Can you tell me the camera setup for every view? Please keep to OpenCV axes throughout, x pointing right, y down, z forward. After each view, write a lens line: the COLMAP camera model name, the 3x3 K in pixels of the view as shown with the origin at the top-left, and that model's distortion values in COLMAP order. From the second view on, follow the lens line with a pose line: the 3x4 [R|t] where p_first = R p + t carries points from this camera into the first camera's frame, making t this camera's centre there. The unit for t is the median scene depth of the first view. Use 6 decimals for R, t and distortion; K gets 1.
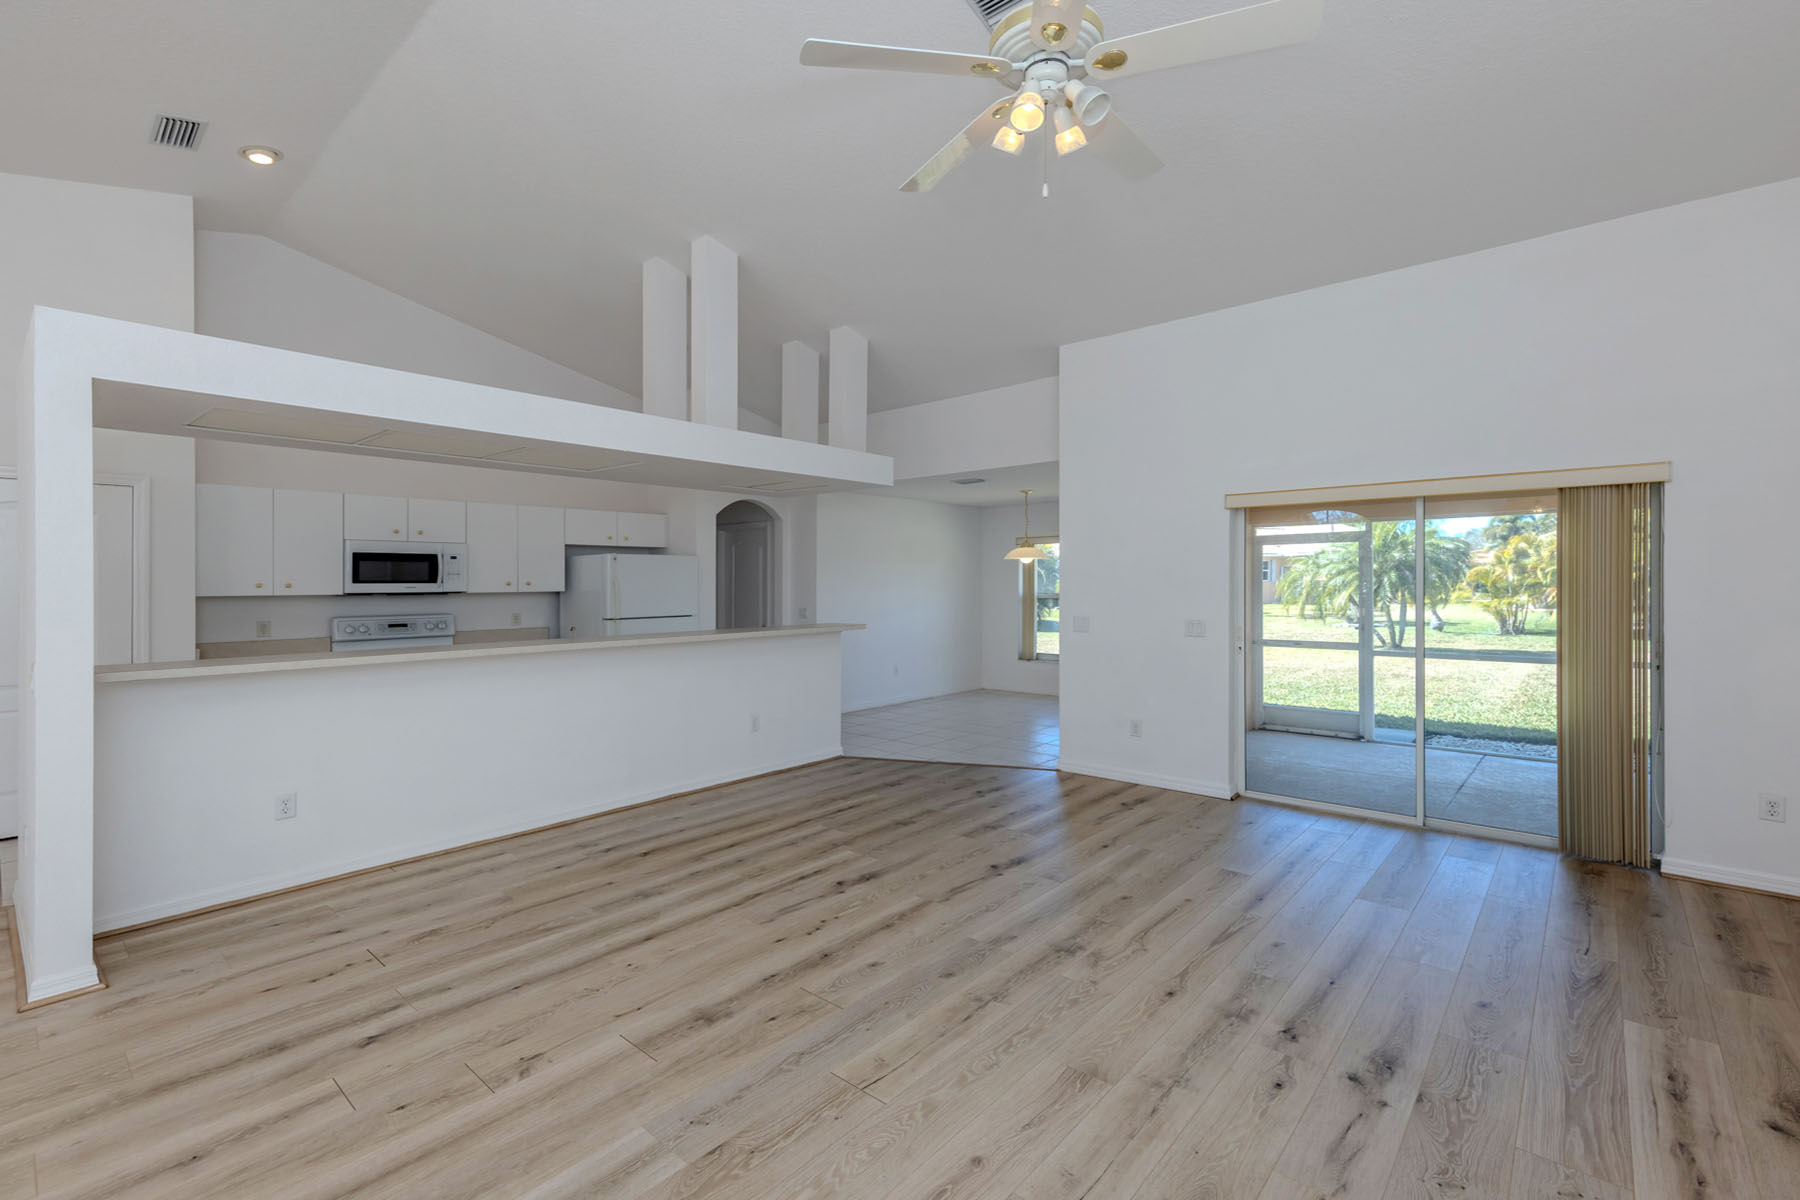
lens RADIAL K [[784.9, 0, 902.2], [0, 784.9, 590.2], [0, 0, 1]] dist [0.012411, -0.002910]
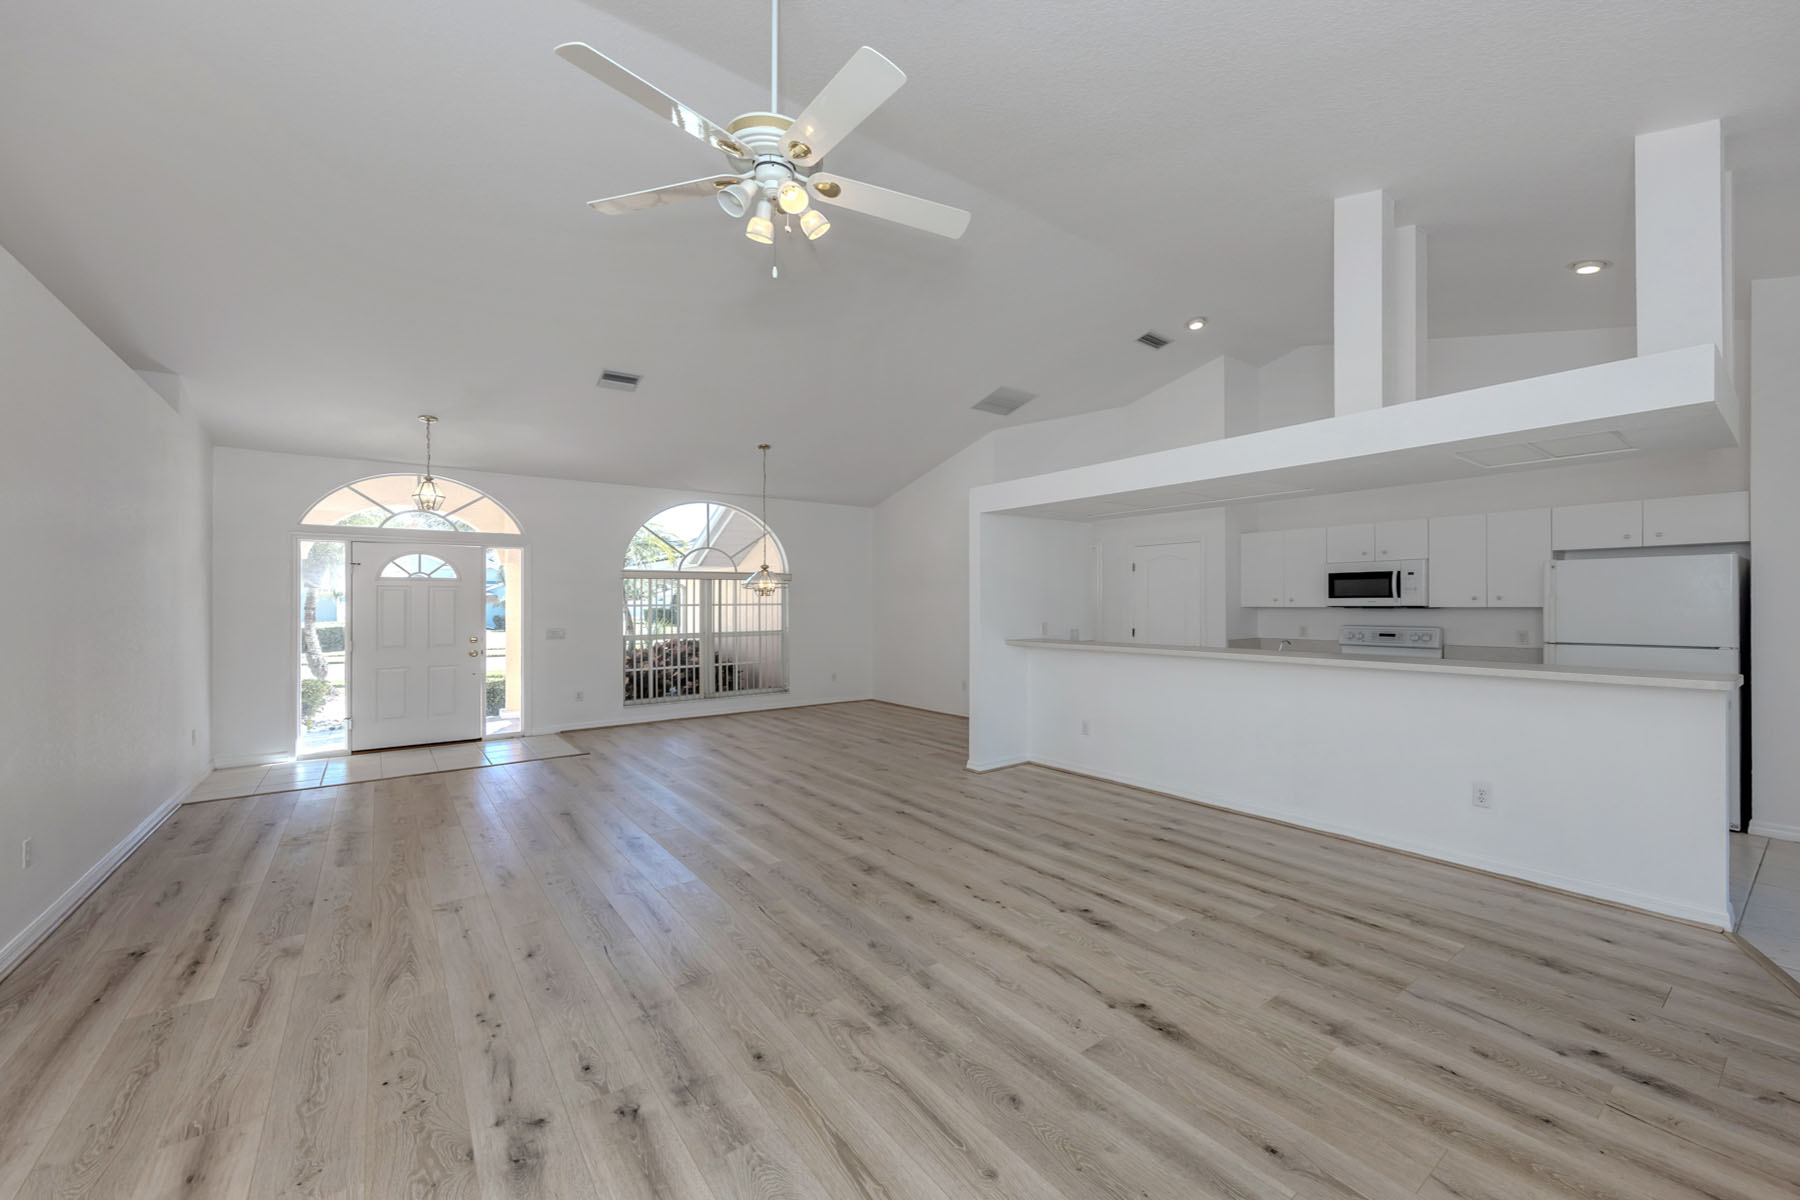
lens RADIAL K [[722.3, 0, 981.0], [0, 722.3, 596.2], [0, 0, 1]] dist [0.003912, -0.000682]
pose [[-0.161363, -0.000728, -0.986895, 0.736059], [-0.002988, 0.999996, -0.000249, -0.013646], [0.986891, 0.002909, -0.161364, 0.907870]]
